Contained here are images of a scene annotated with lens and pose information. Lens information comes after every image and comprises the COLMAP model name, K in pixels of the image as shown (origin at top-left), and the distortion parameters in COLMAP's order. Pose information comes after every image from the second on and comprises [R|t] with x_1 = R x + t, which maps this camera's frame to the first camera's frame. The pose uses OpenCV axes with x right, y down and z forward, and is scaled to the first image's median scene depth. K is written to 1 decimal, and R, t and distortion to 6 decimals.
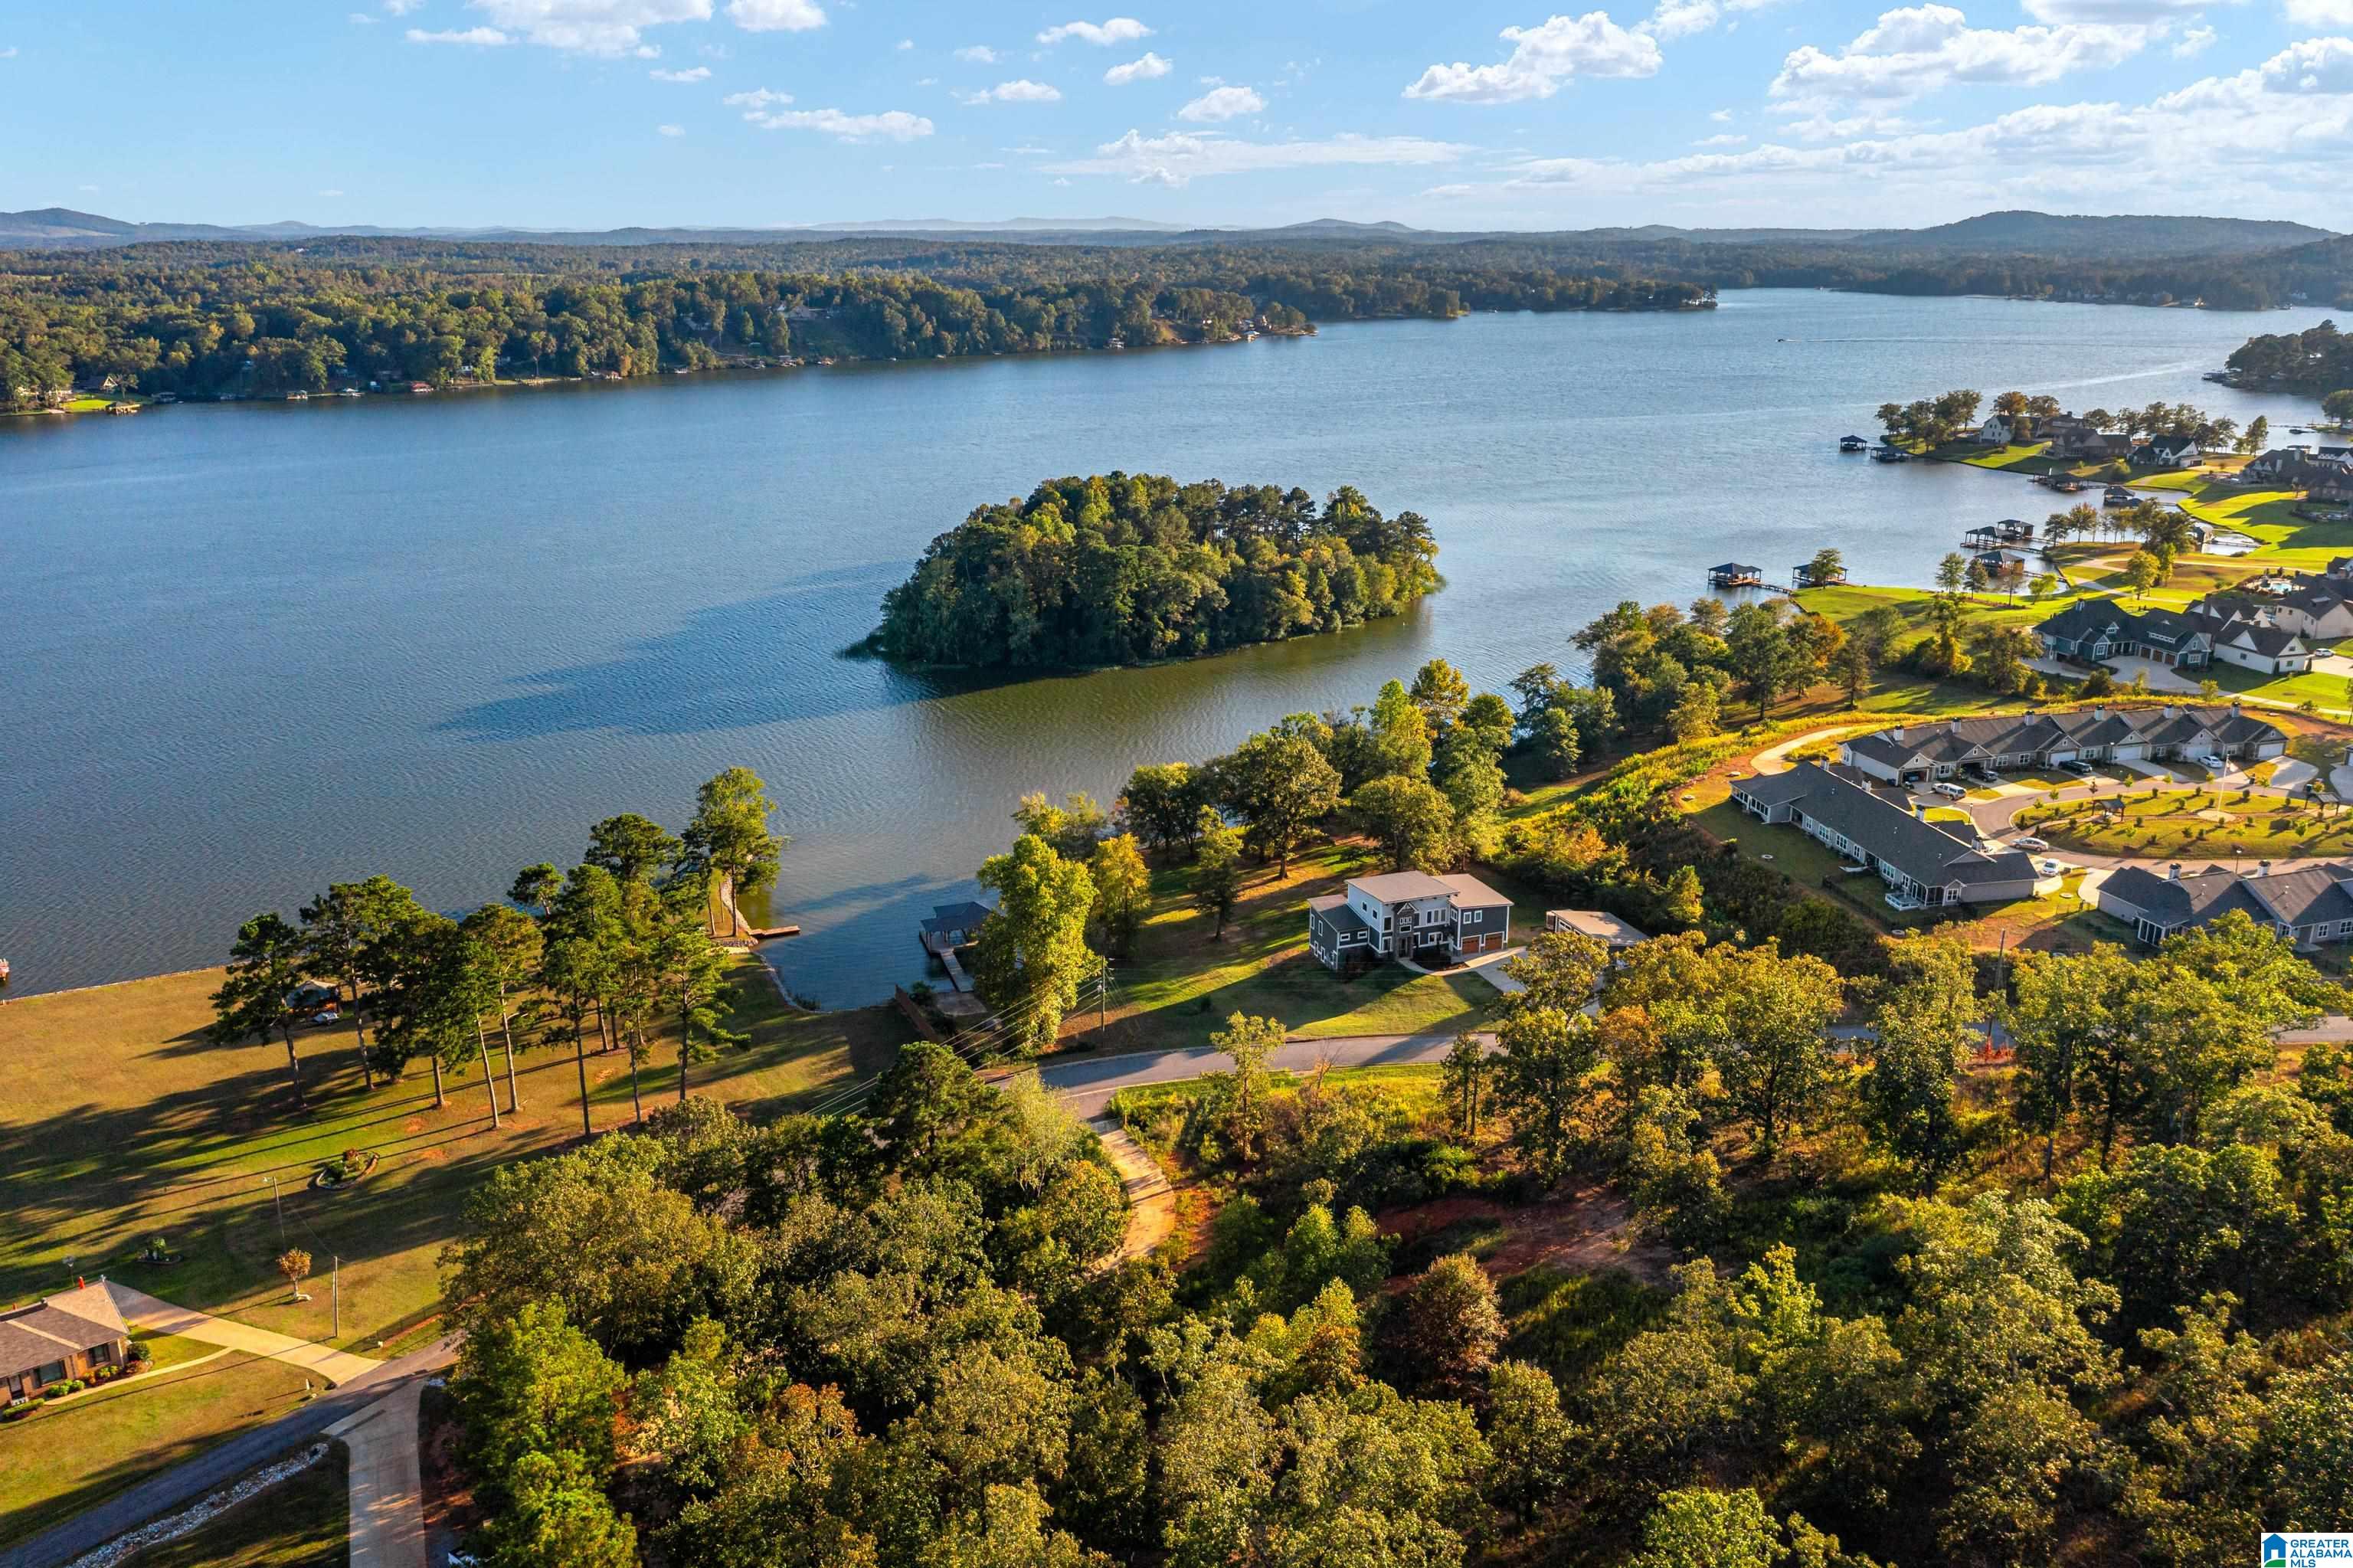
lens RADIAL K [[1829.8, 0, 1168.9], [0, 1829.8, 753.8], [0, 0, 1]] dist [-0.020382, -0.010500]
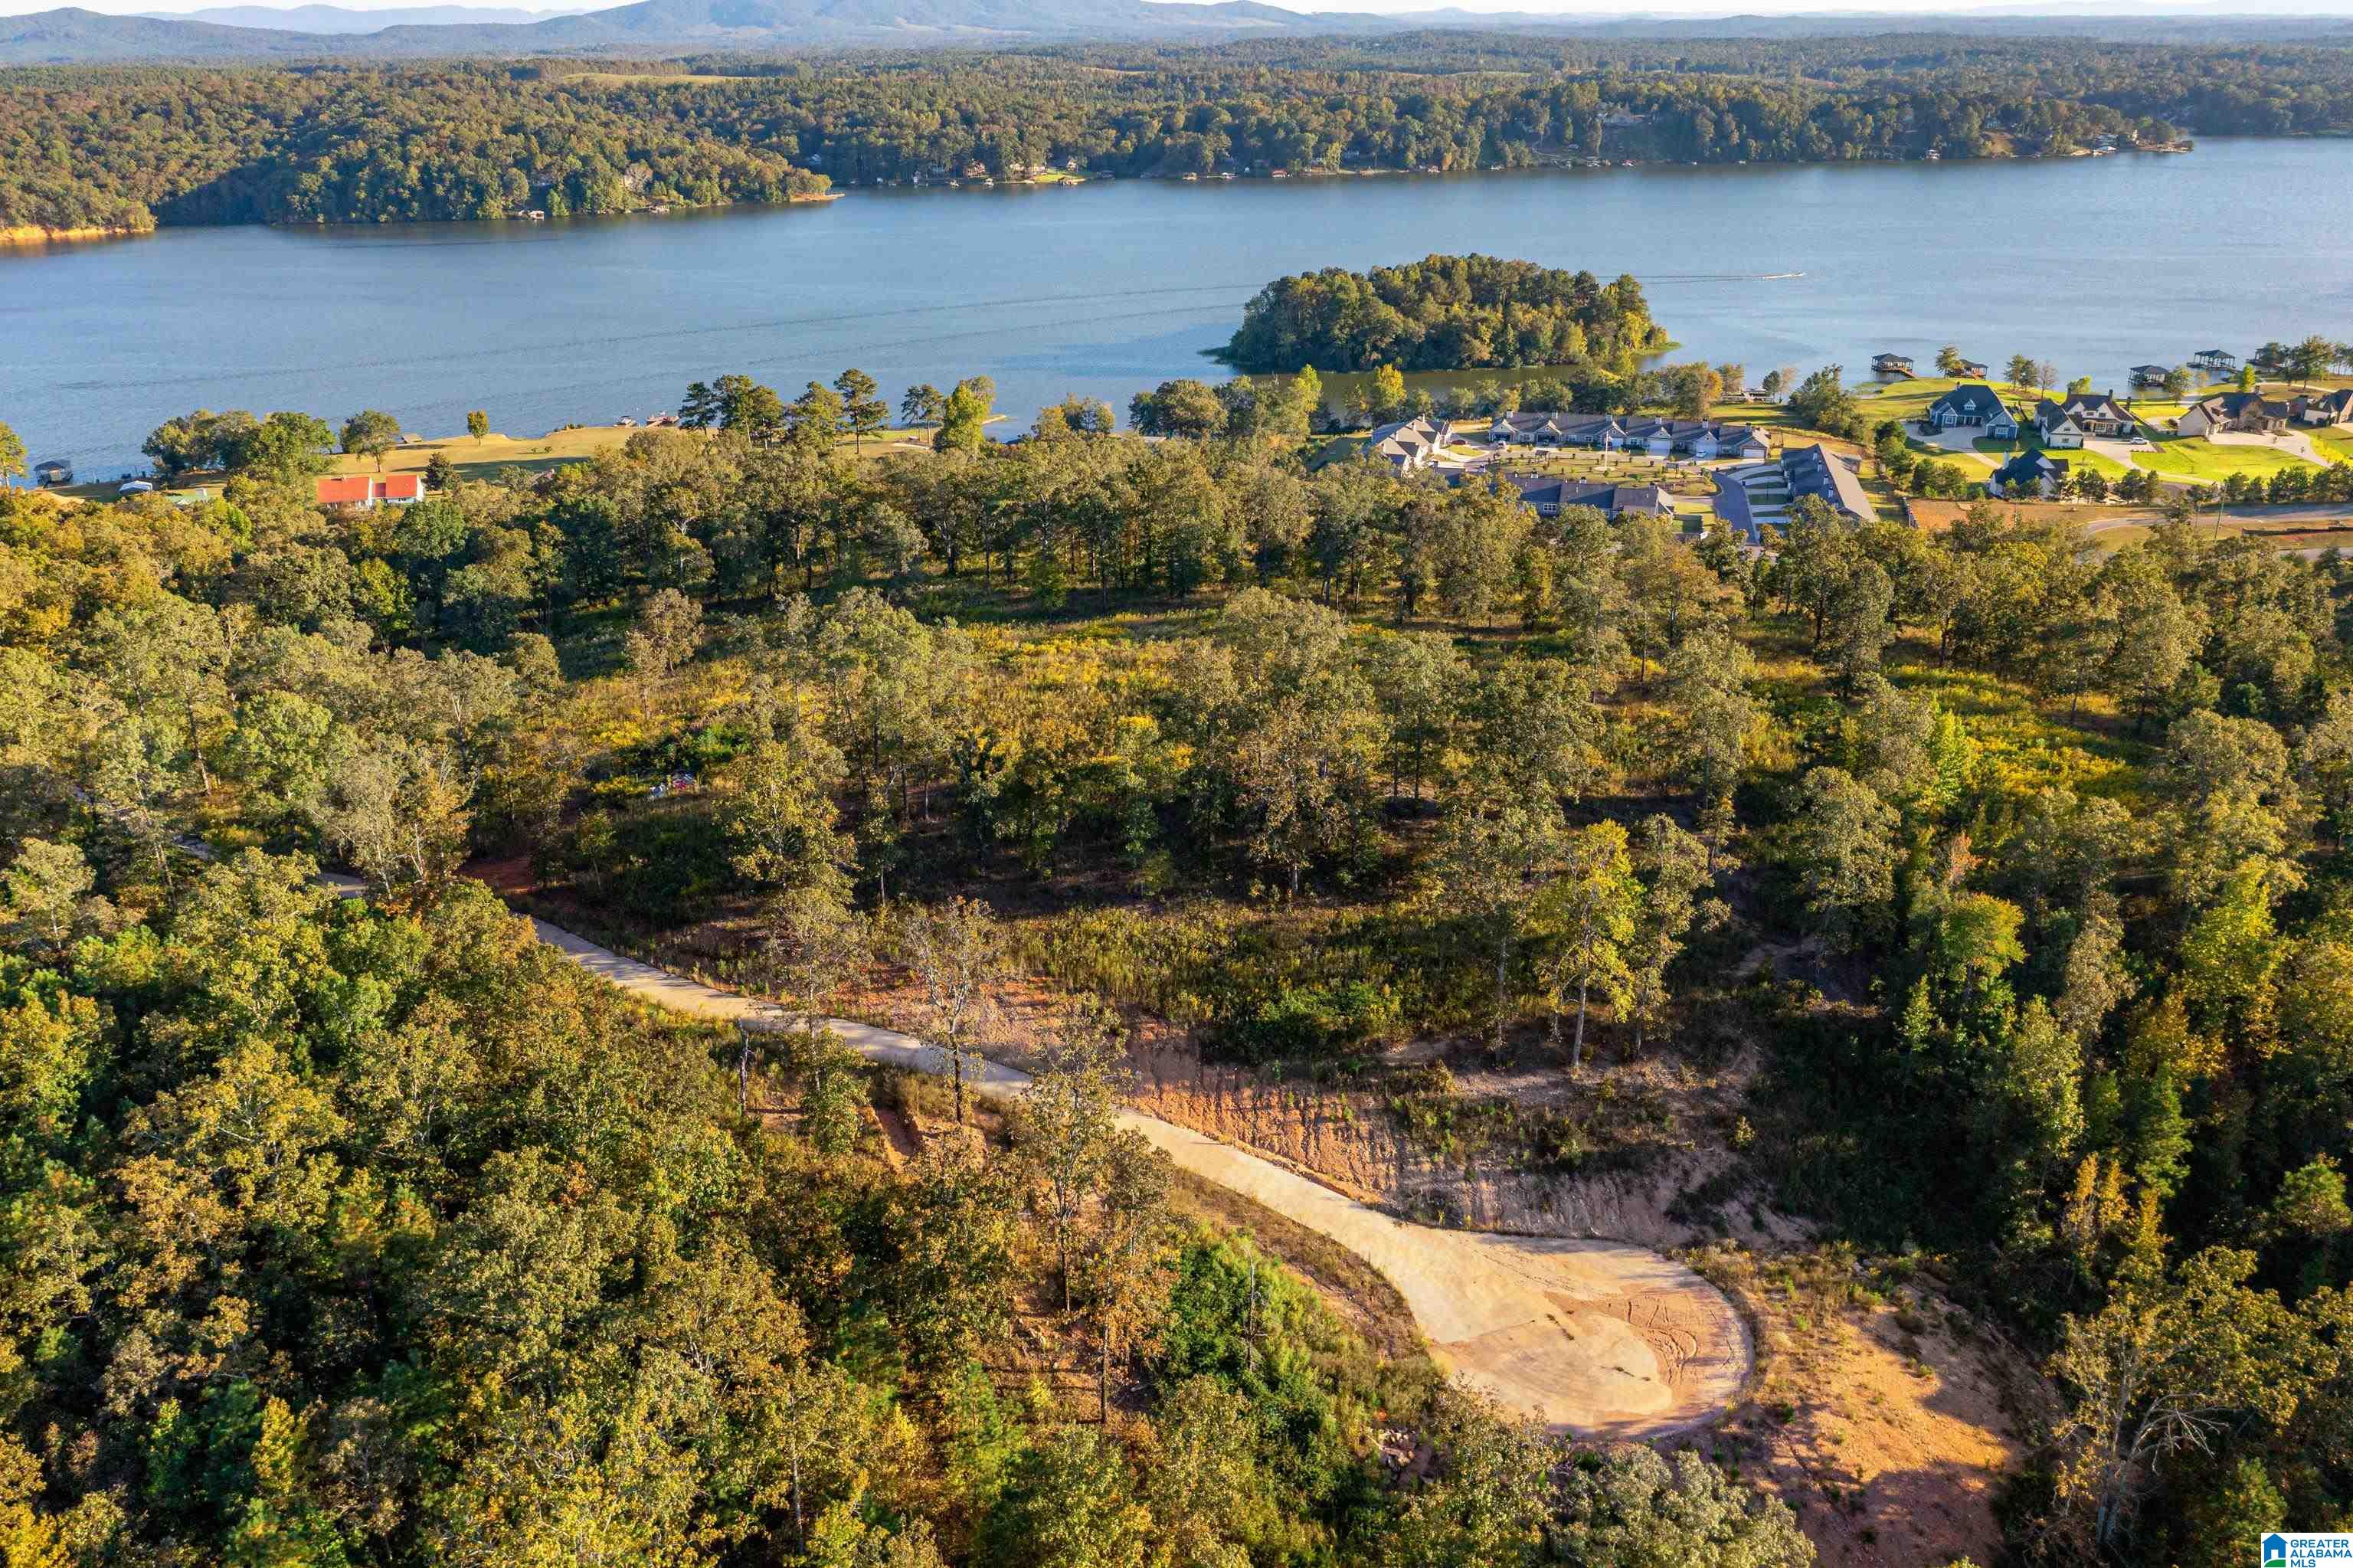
lens RADIAL K [[1829.8, 0, 1168.9], [0, 1829.8, 753.8], [0, 0, 1]] dist [-0.020382, -0.010500]
pose [[0.831836, 0.196660, -0.519012, 0.271521], [-0.139935, 0.979224, 0.146762, 0.023465], [0.537091, -0.049454, 0.842074, -0.155562]]
